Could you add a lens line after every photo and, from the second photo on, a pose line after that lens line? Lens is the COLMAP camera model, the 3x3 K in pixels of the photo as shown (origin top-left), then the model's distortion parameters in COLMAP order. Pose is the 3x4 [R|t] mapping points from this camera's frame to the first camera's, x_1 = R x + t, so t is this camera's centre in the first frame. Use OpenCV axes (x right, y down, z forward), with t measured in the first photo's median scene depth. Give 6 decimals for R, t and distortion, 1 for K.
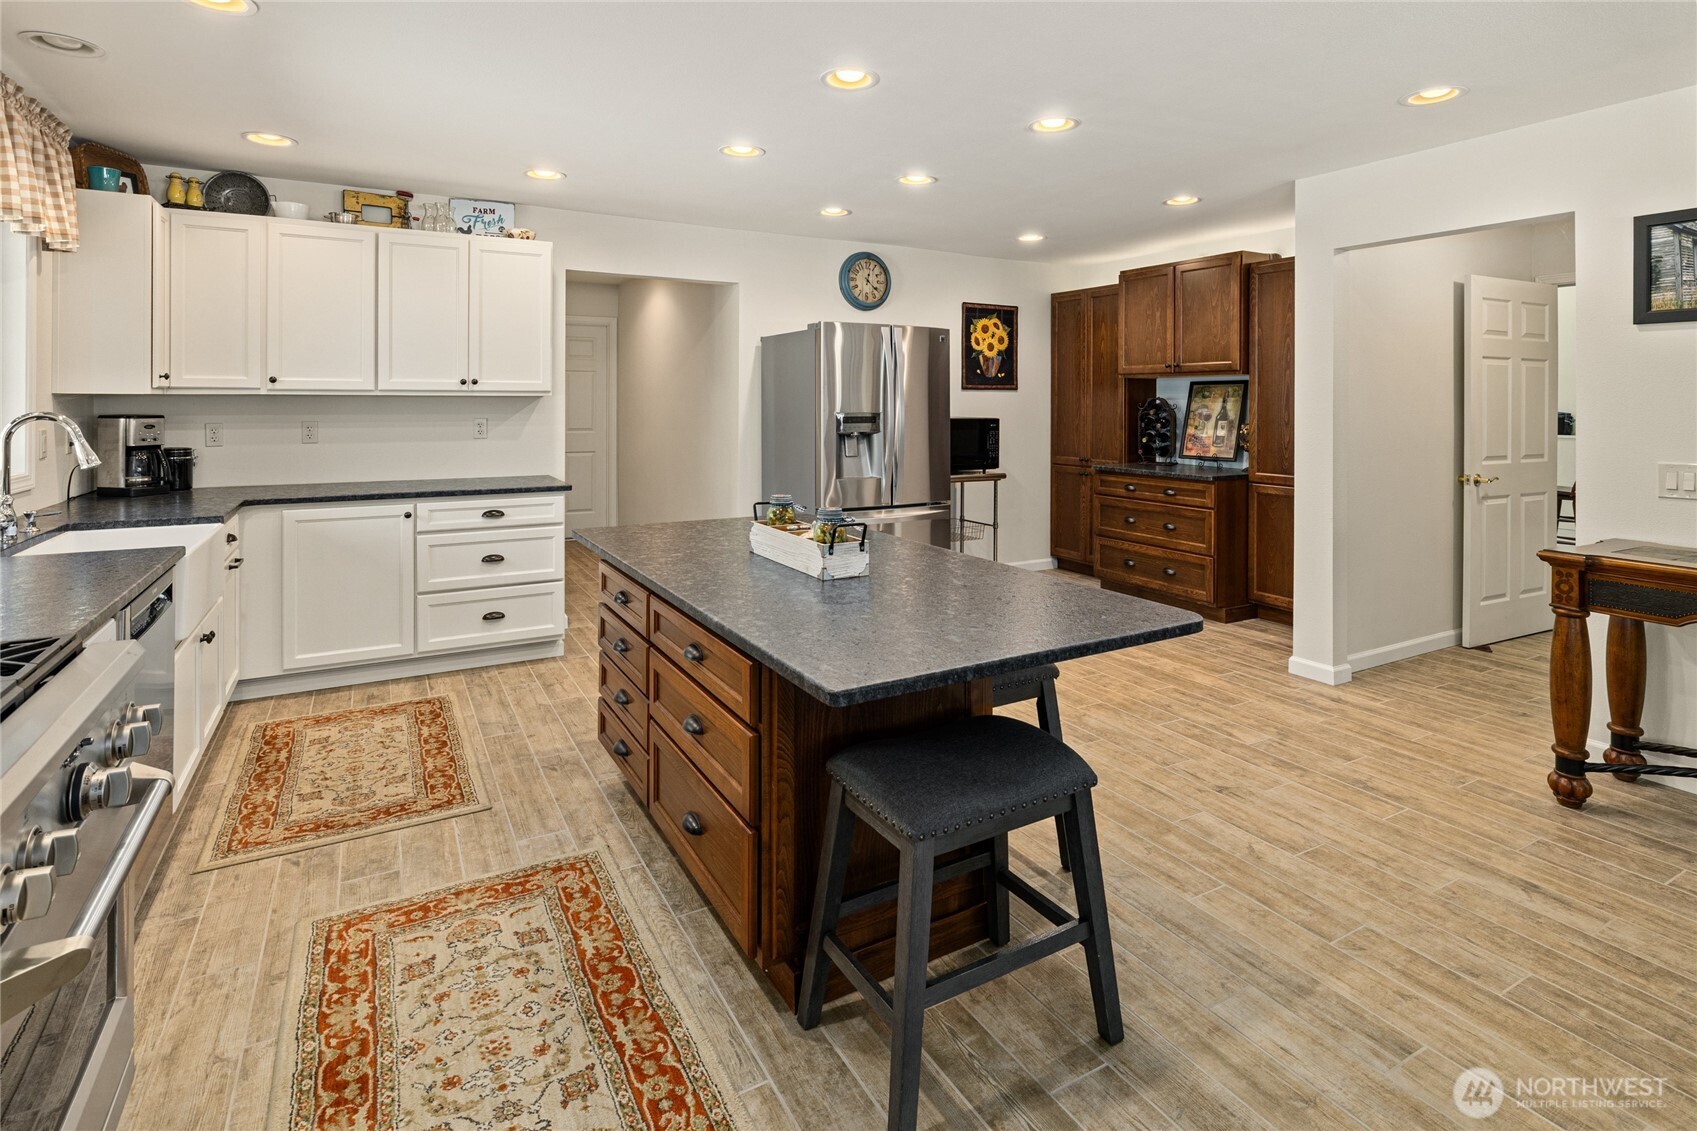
lens RADIAL K [[838.7, 0, 837.9], [0, 838.7, 399.2], [0, 0, 1]] dist [-0.006020, 0.003169]
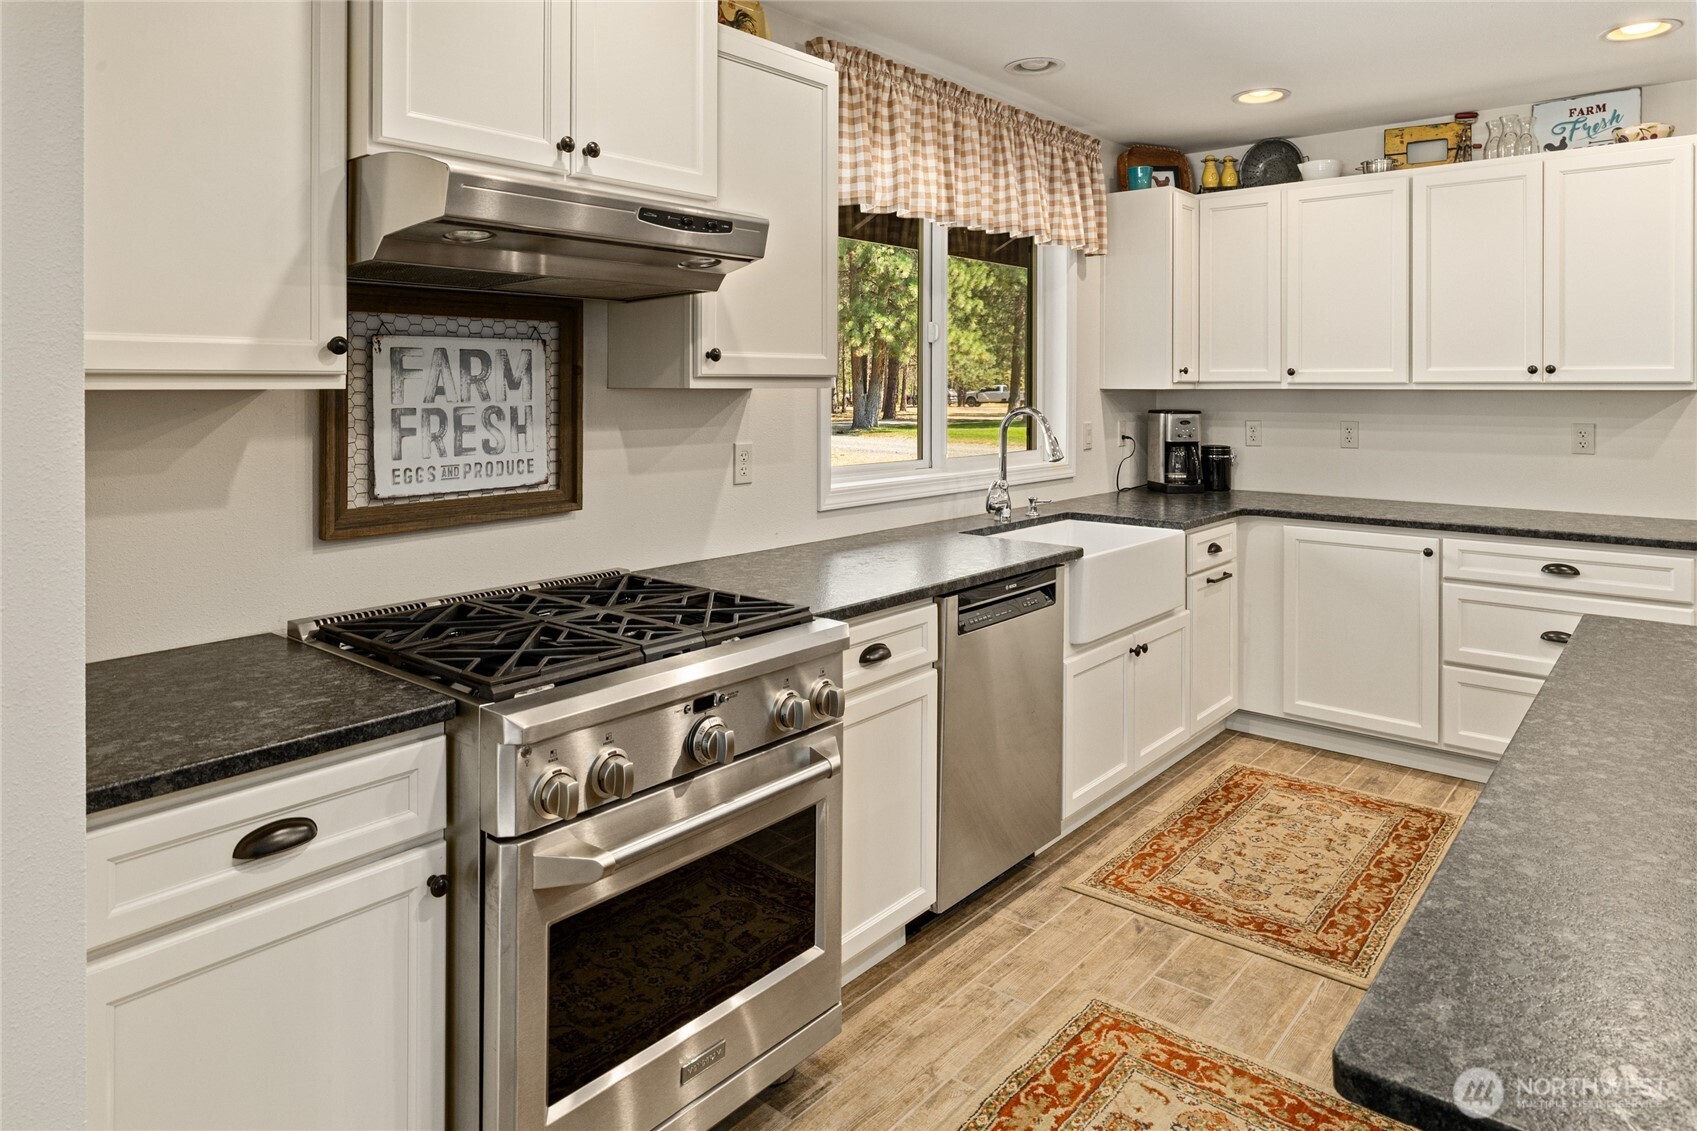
lens RADIAL K [[1041.6, 0, 885.6], [0, 1041.6, 385.8], [0, 0, 1]] dist [-0.007669, 0.001284]
pose [[0.363586, -0.004545, -0.931550, 0.188363], [0.000260, 0.999989, -0.004777, -0.004561], [0.931561, 0.001494, 0.363583, 0.252262]]
